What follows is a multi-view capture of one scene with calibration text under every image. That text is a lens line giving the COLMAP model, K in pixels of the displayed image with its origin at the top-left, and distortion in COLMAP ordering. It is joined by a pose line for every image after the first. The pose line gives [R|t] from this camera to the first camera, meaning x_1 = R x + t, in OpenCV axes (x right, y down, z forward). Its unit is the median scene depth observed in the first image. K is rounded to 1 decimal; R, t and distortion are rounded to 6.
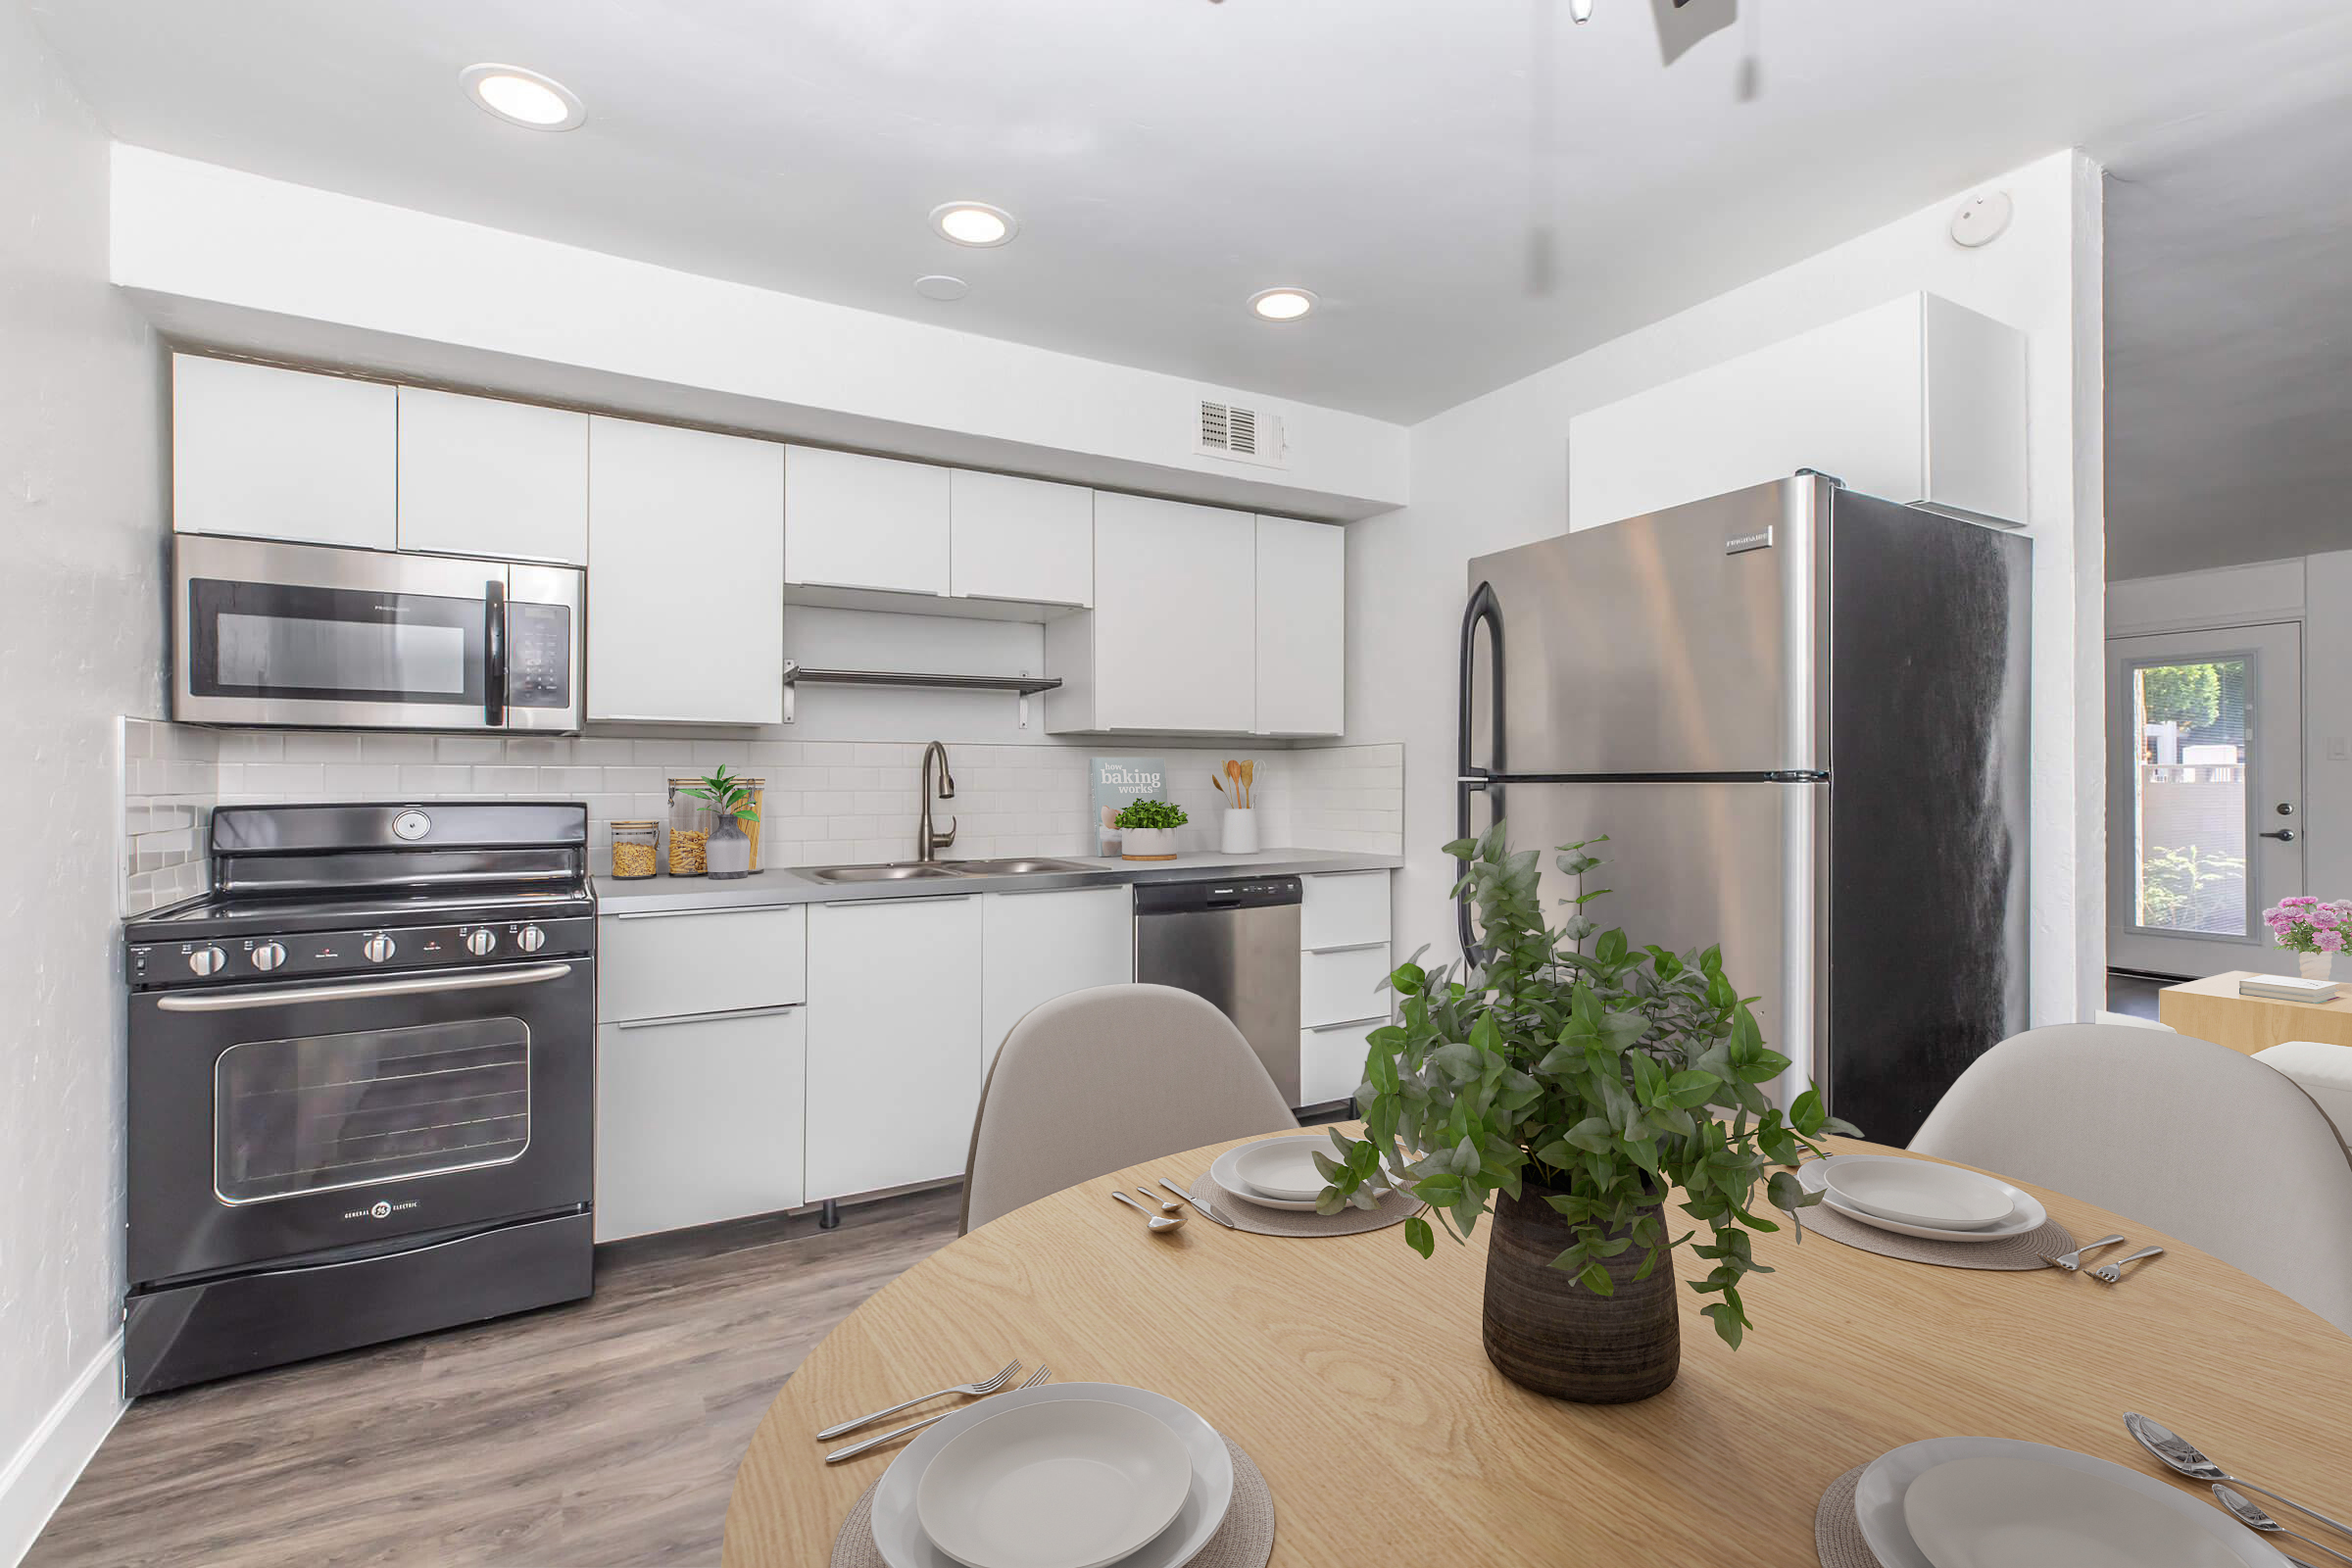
lens RADIAL K [[1074.3, 0, 1179.7], [0, 1074.3, 774.3], [0, 0, 1]] dist [0.006286, 0.002345]
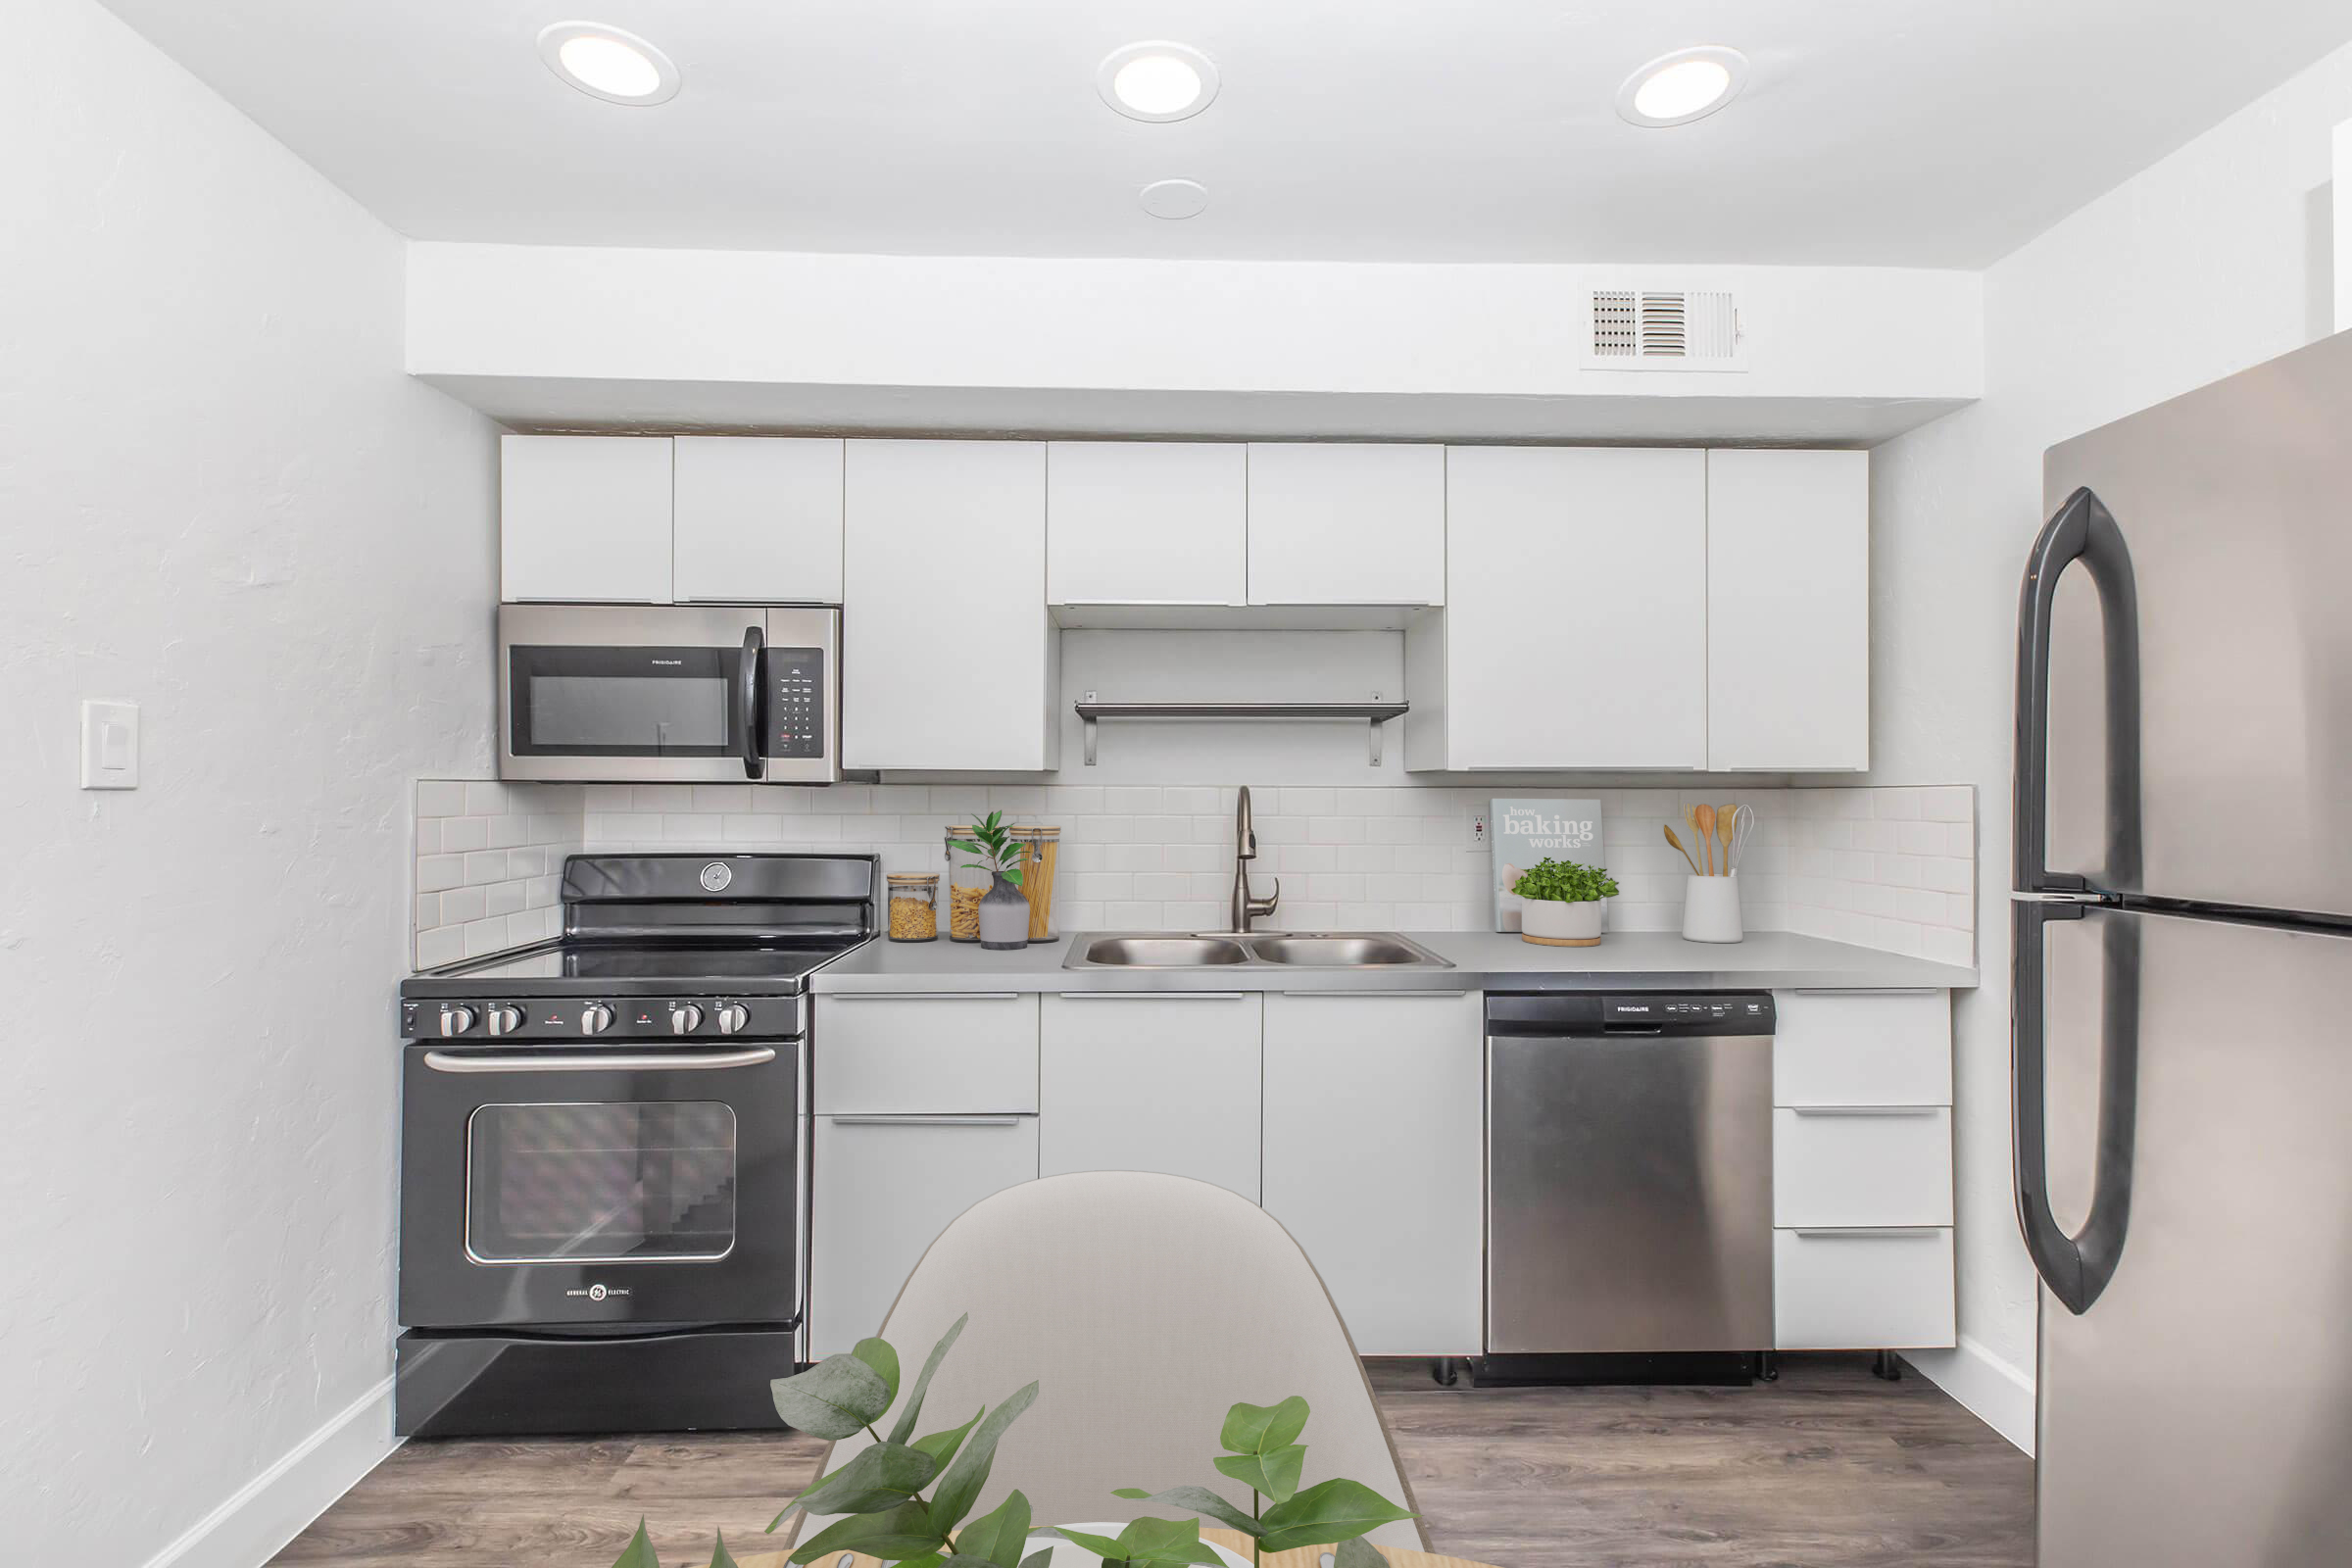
lens RADIAL K [[1074.3, 0, 1169.6], [0, 1074.3, 782.4], [0, 0, 1]] dist [0.006286, 0.002345]
pose [[0.879299, -0.000151, -0.476271, 0.122711], [-0.002409, 0.999986, -0.004764, -0.034664], [0.476265, 0.005337, 0.879286, 0.303190]]
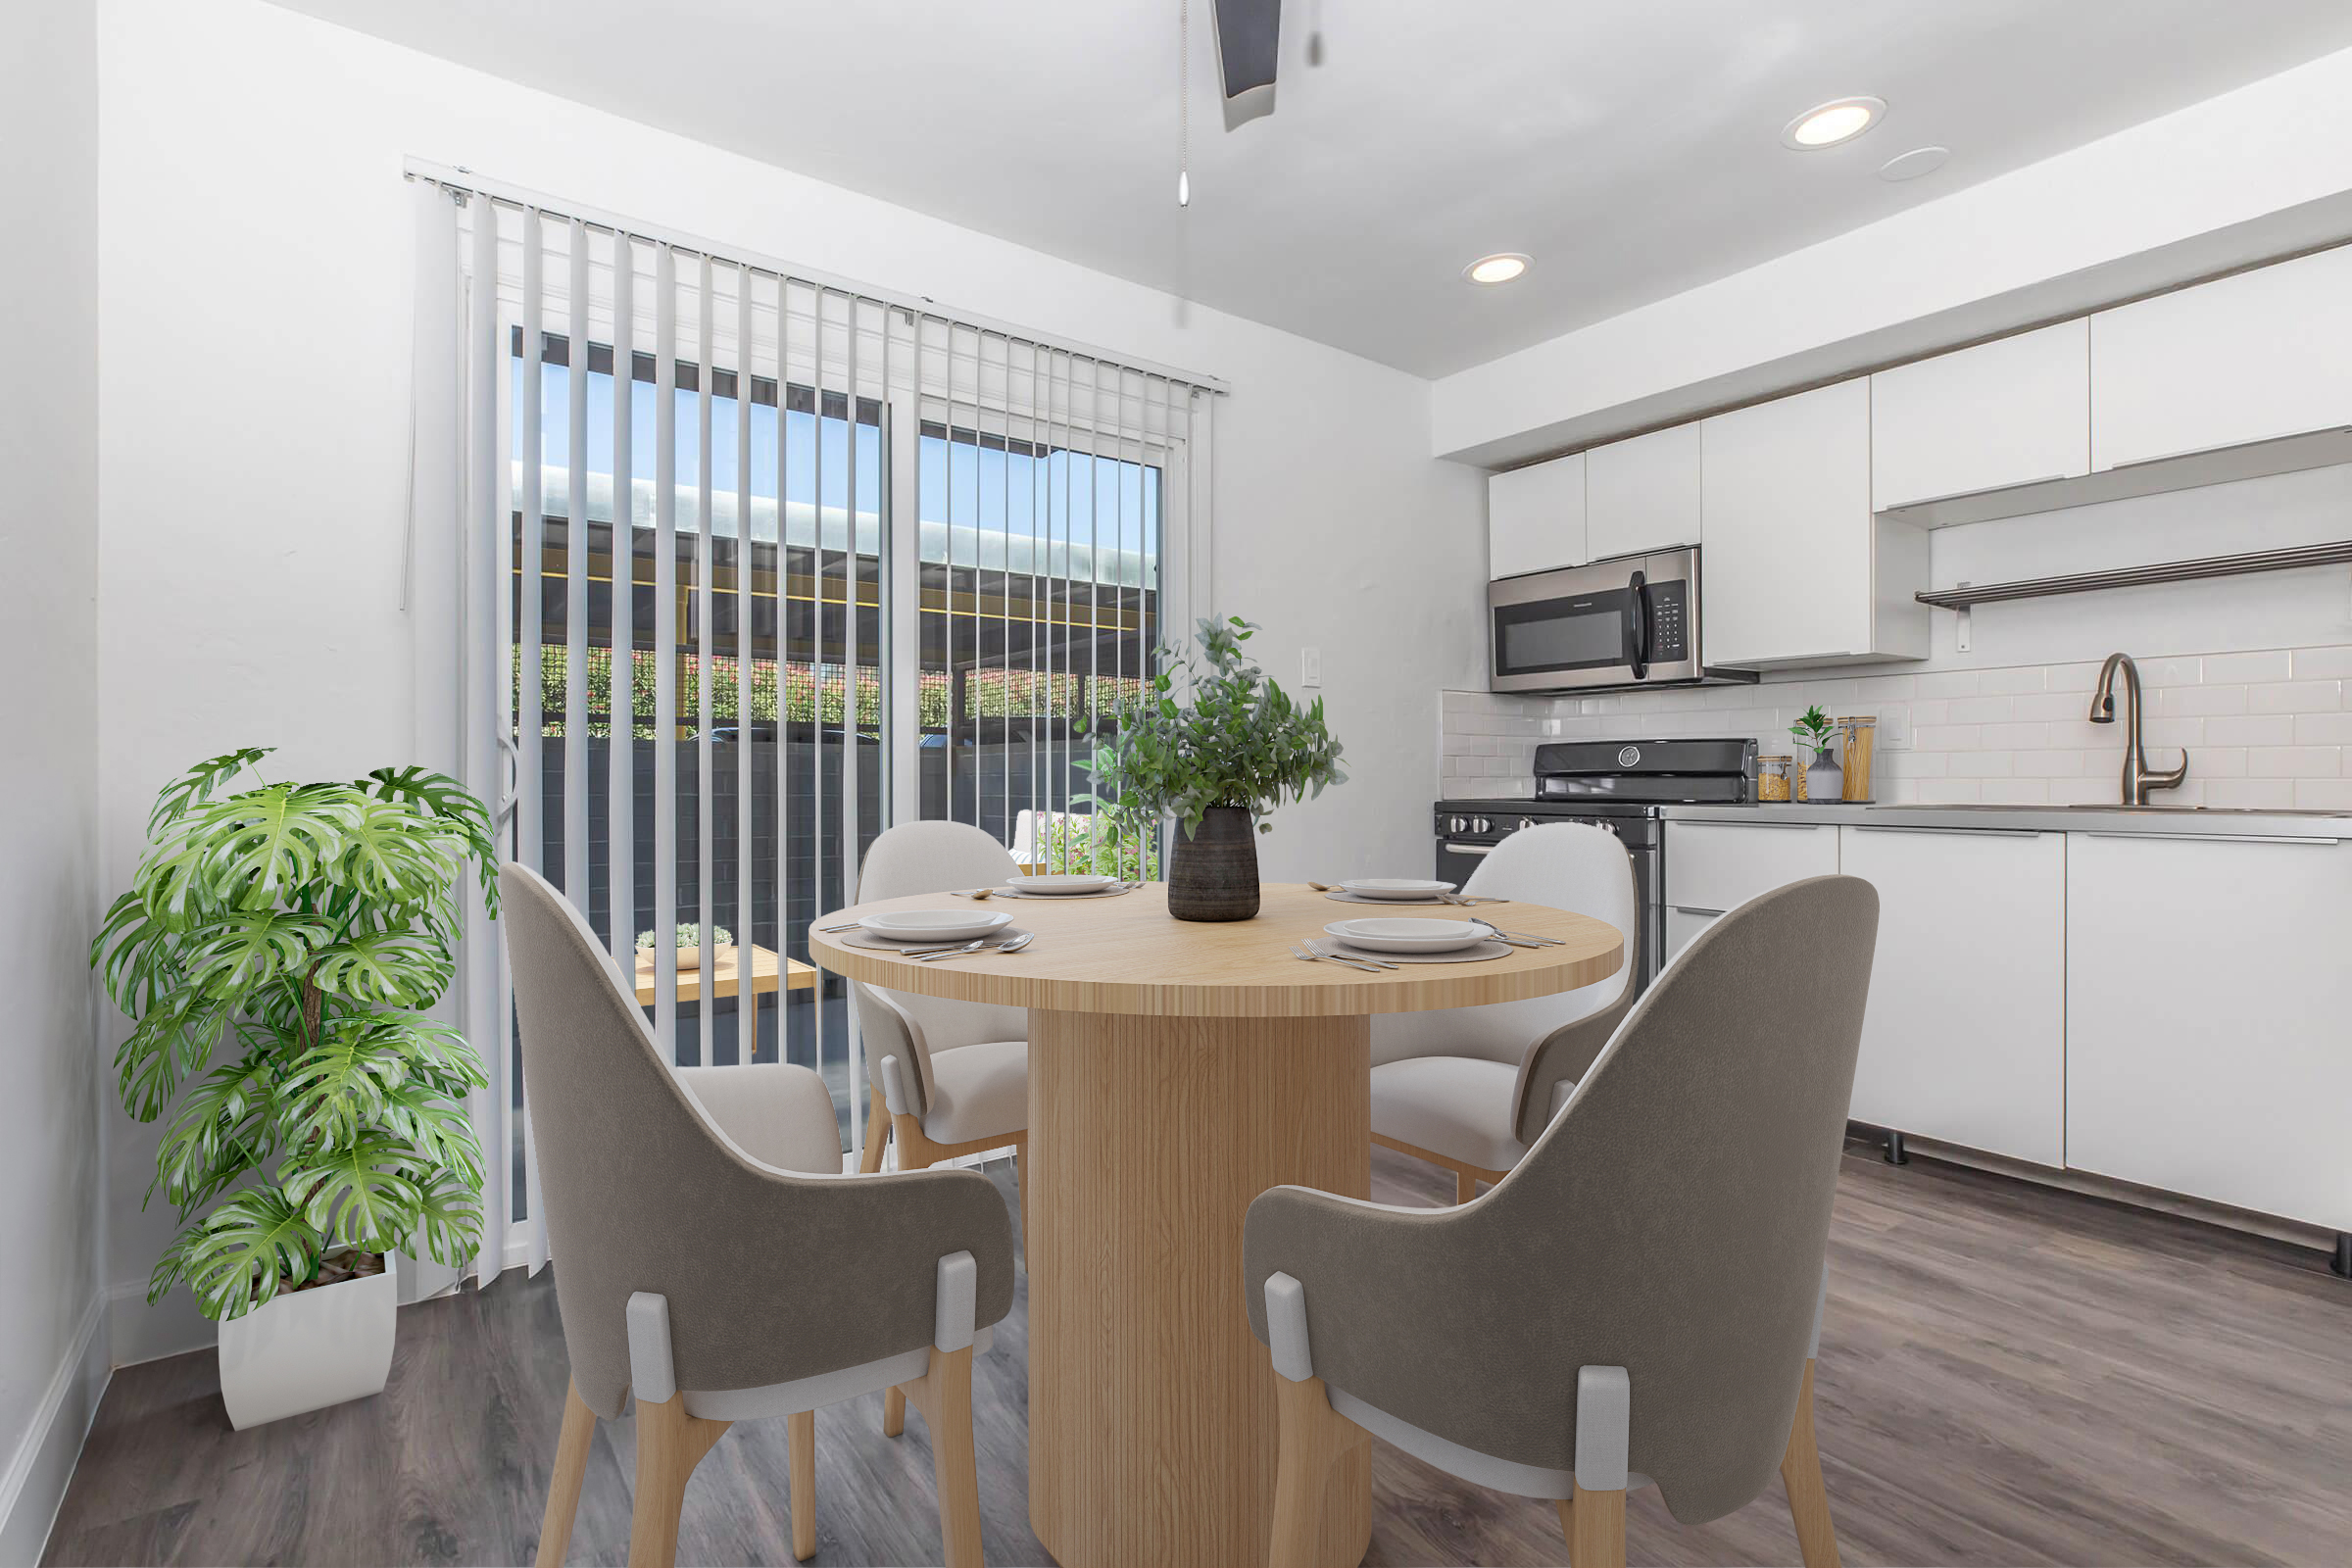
lens RADIAL K [[1074.3, 0, 1178.3], [0, 1074.3, 779.1], [0, 0, 1]] dist [0.006286, 0.002345]
pose [[0.136639, 0.004145, -0.990612, 0.546978], [0.009814, 0.999937, 0.005538, 0.058914], [0.990572, -0.010478, 0.136590, 0.219460]]
